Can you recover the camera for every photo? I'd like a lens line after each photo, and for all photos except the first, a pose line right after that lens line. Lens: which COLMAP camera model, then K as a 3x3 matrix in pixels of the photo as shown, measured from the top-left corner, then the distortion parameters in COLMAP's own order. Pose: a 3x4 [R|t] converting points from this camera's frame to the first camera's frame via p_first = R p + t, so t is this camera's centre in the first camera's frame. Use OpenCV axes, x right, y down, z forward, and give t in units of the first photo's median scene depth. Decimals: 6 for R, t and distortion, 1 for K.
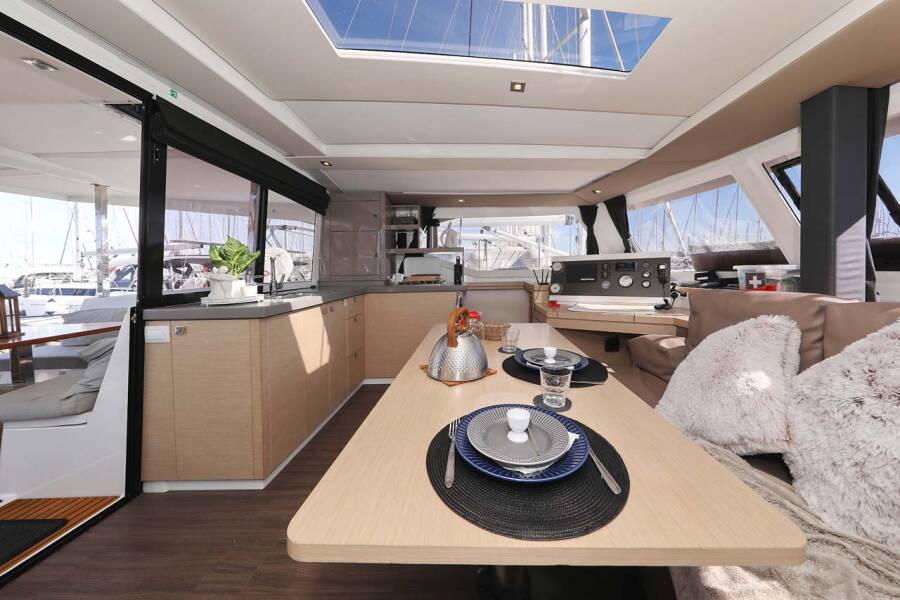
lens RADIAL K [[318.5, 0, 475.6], [0, 318.5, 268.0], [0, 0, 1]] dist [0.011161, 0.000063]
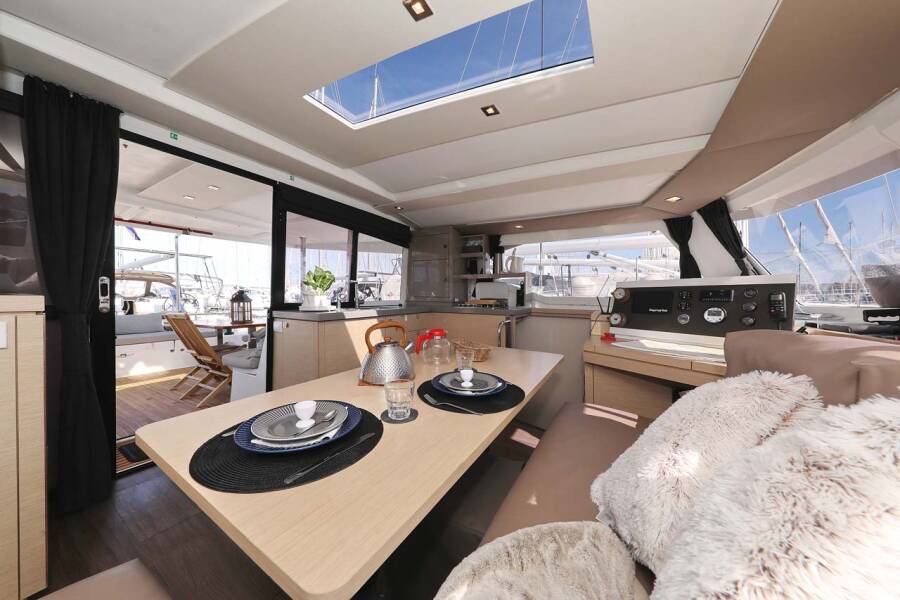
lens RADIAL K [[302.9, 0, 449.0], [0, 302.9, 288.2], [0, 0, 1]] dist [0.018801, 0.000030]
pose [[0.853336, 0.015469, -0.521131, 0.276469], [-0.027564, 0.999500, -0.015465, 0.005544], [0.520632, 0.027561, 0.853337, 0.068068]]
